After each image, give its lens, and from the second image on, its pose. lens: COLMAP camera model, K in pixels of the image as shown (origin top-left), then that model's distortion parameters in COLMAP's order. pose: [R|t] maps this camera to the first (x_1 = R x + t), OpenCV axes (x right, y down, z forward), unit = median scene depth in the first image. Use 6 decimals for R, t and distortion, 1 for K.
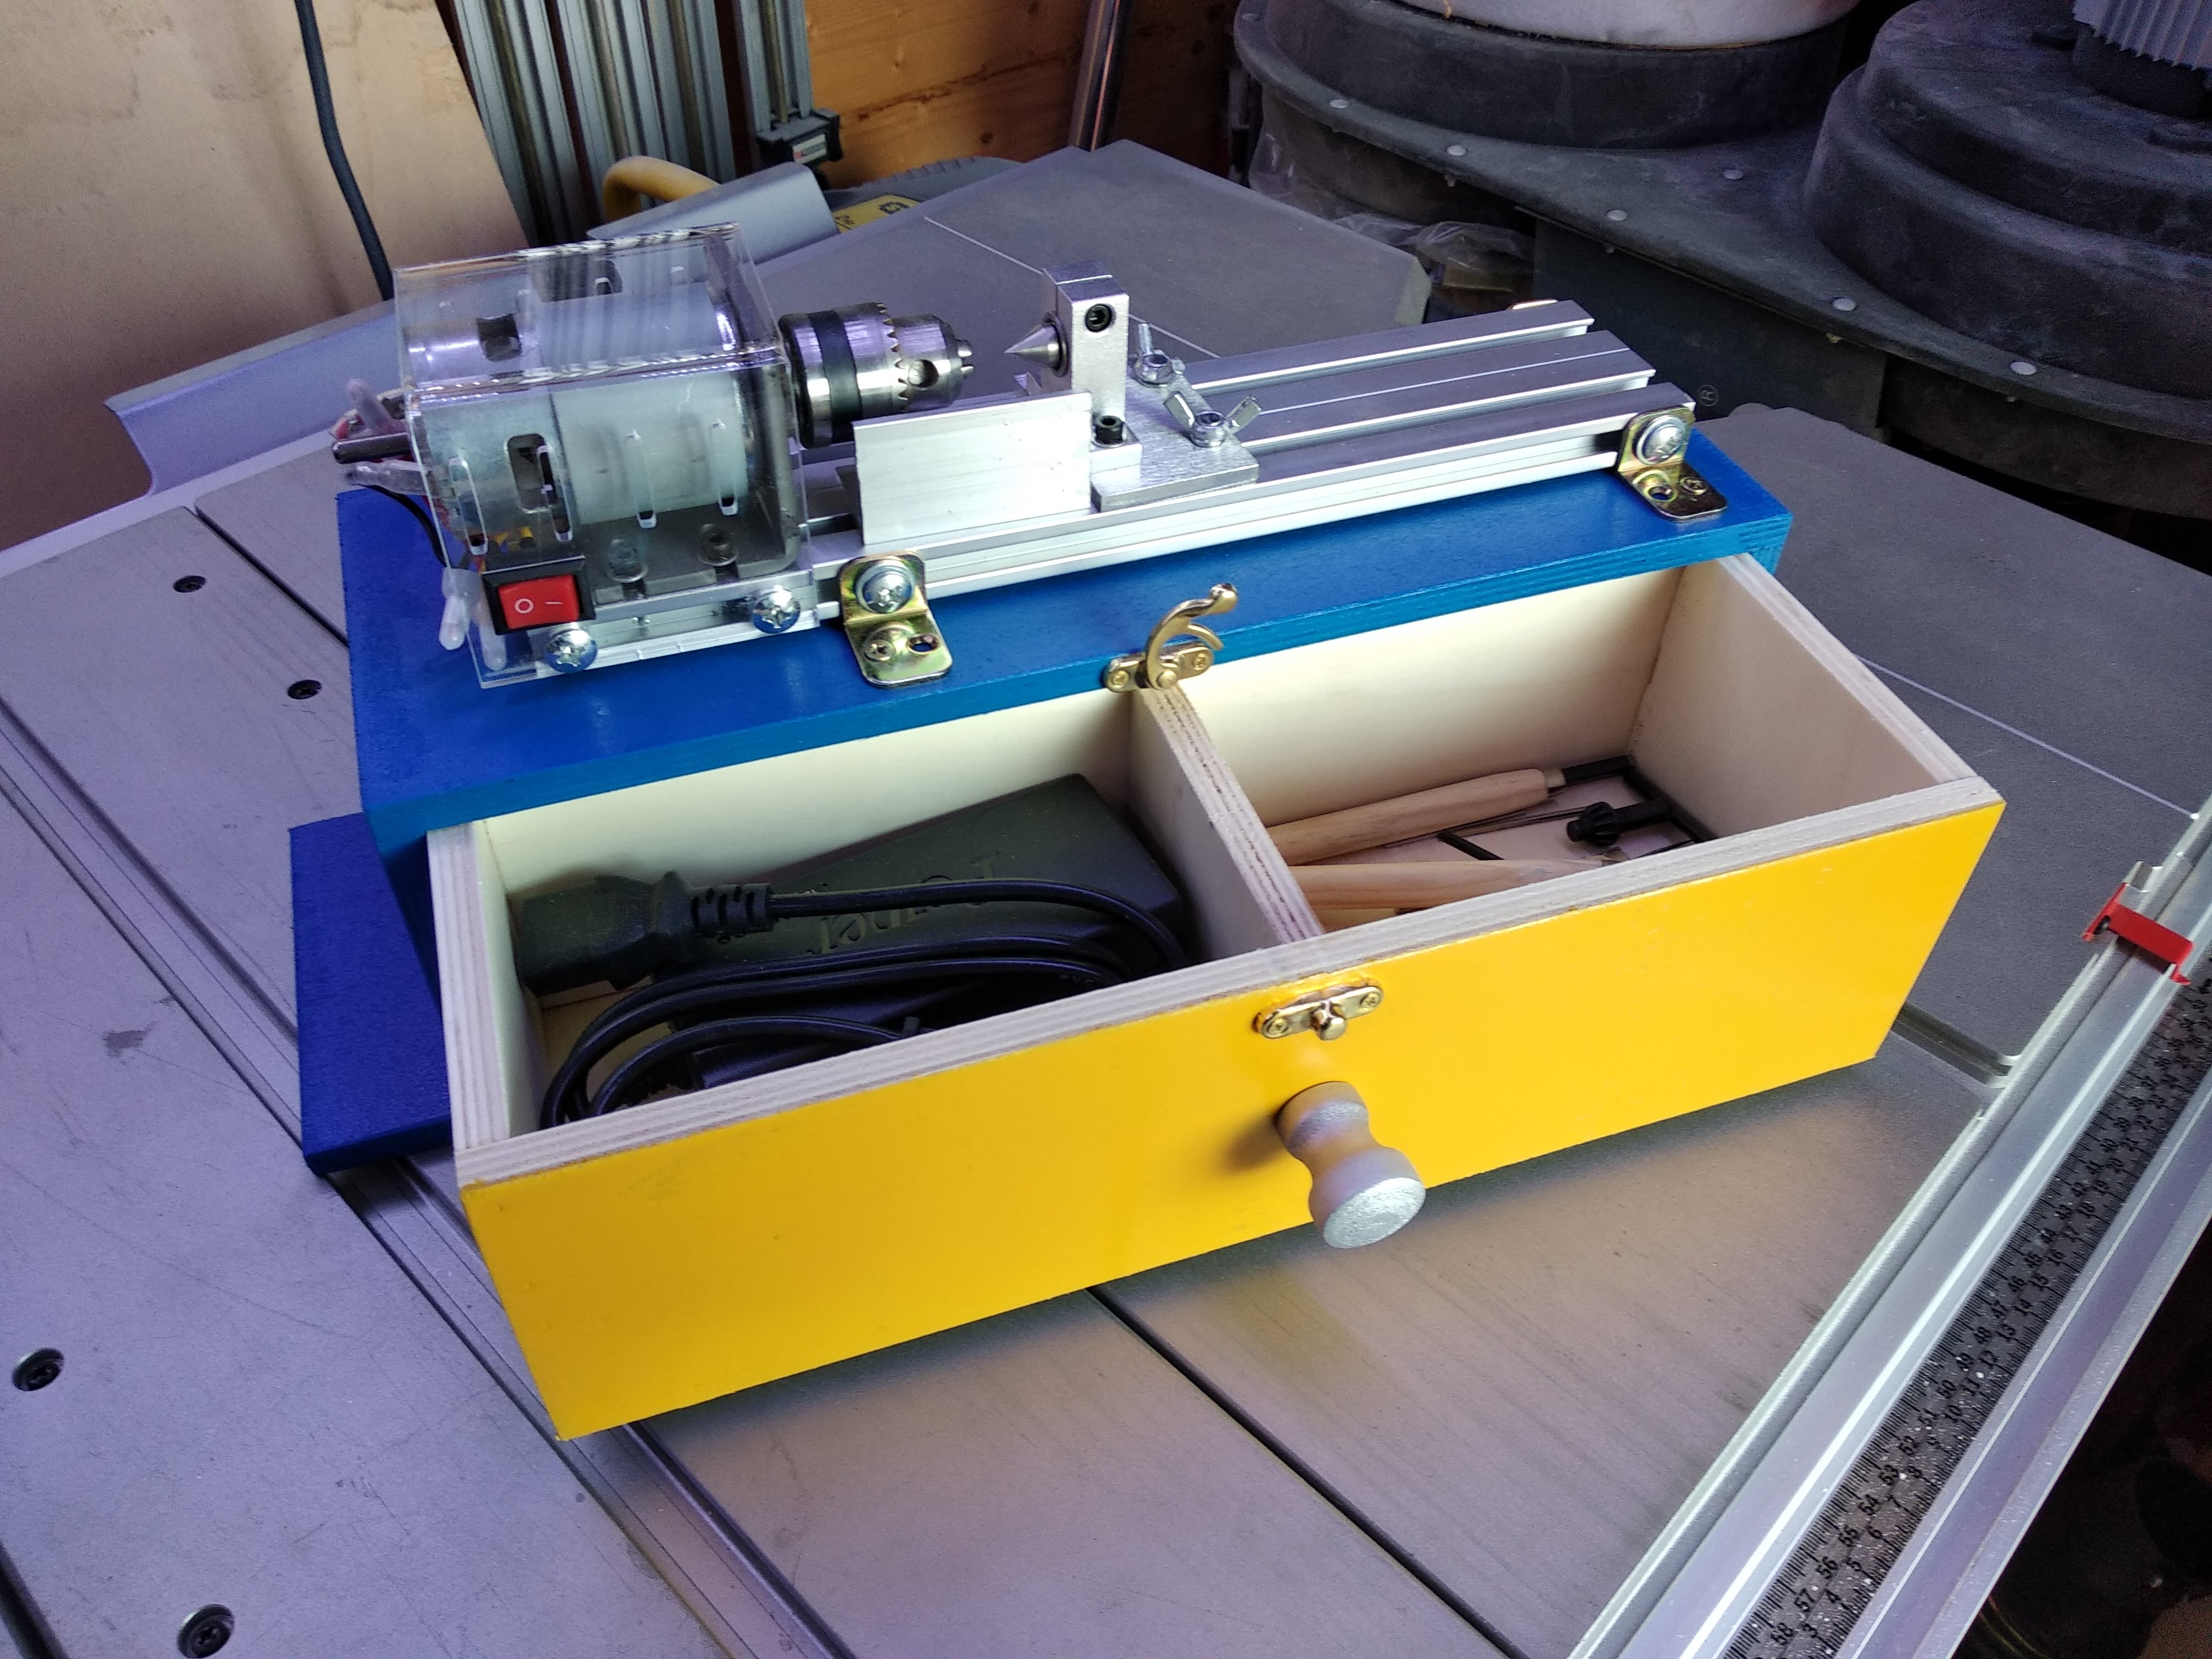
lens RADIAL K [[1740.6, 0, 1096.4], [0, 1740.6, 823.4], [0, 0, 1]] dist [0.019821, -0.059322]
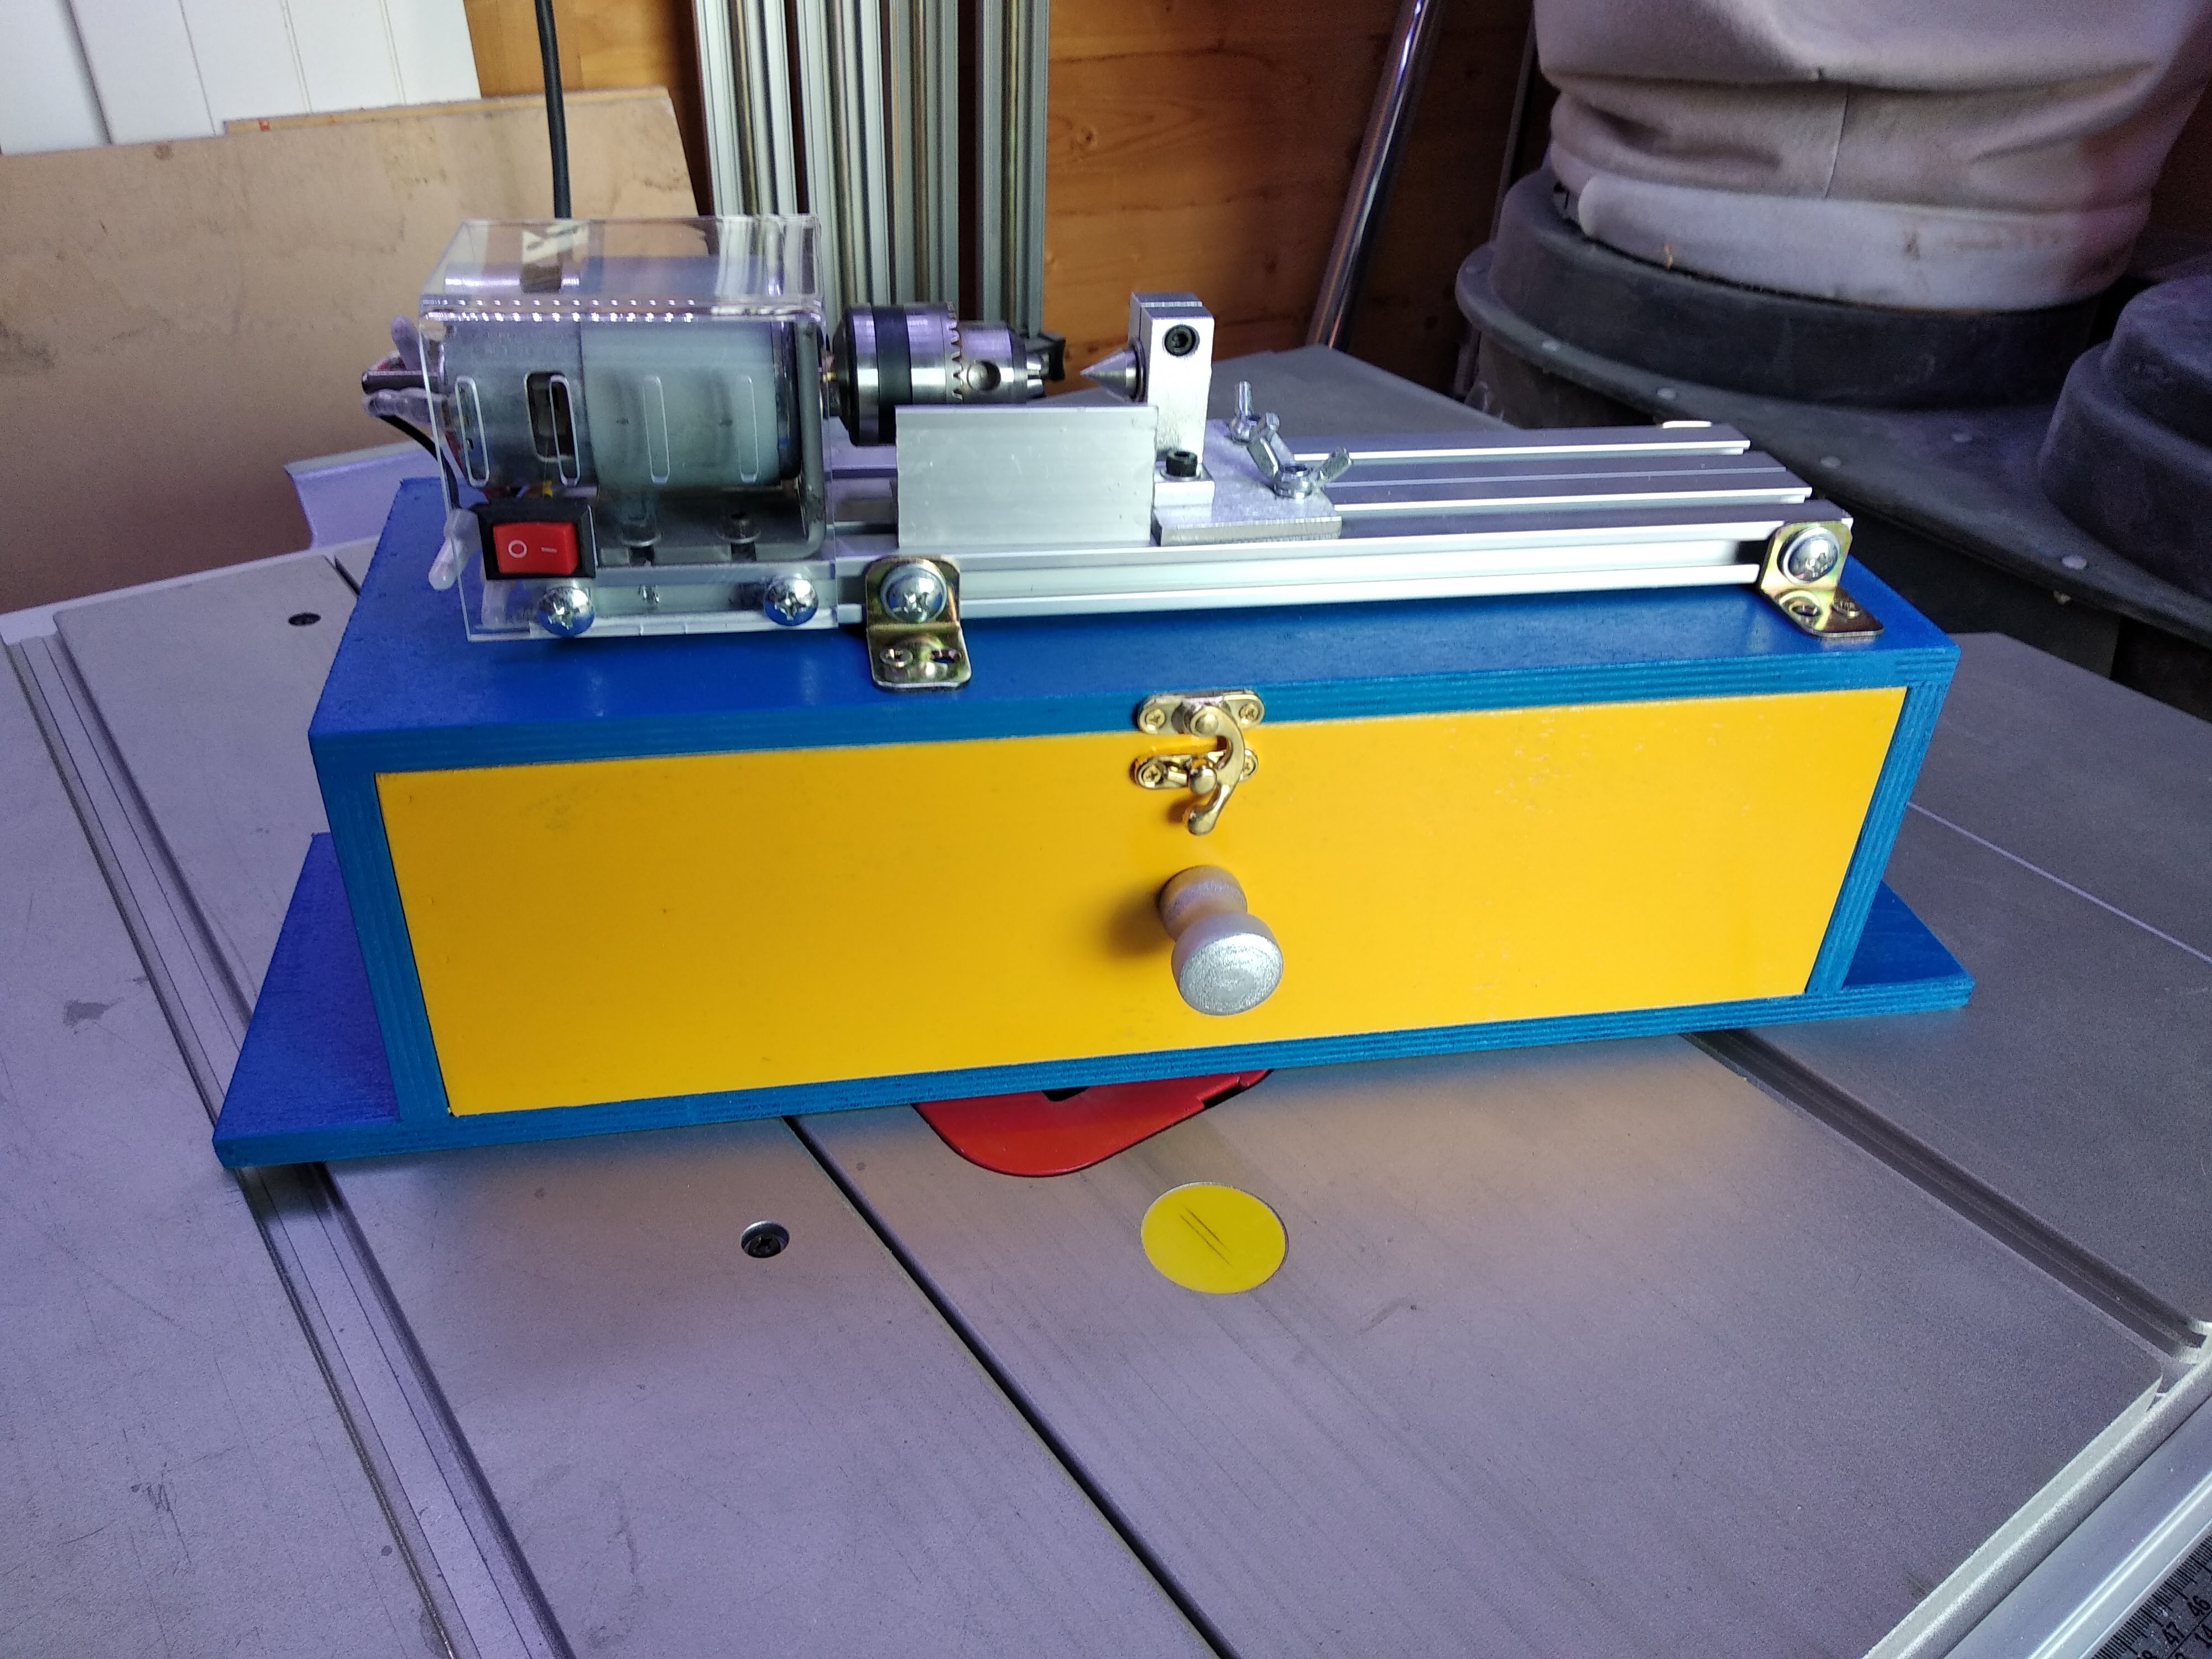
lens RADIAL K [[1740.6, 0, 1096.4], [0, 1740.6, 823.4], [0, 0, 1]] dist [0.019821, -0.059322]
pose [[0.985584, 0.110838, -0.127821, 0.093294], [-0.130960, 0.978123, -0.161629, 0.105768], [0.107110, 0.176038, 0.978539, 0.114693]]
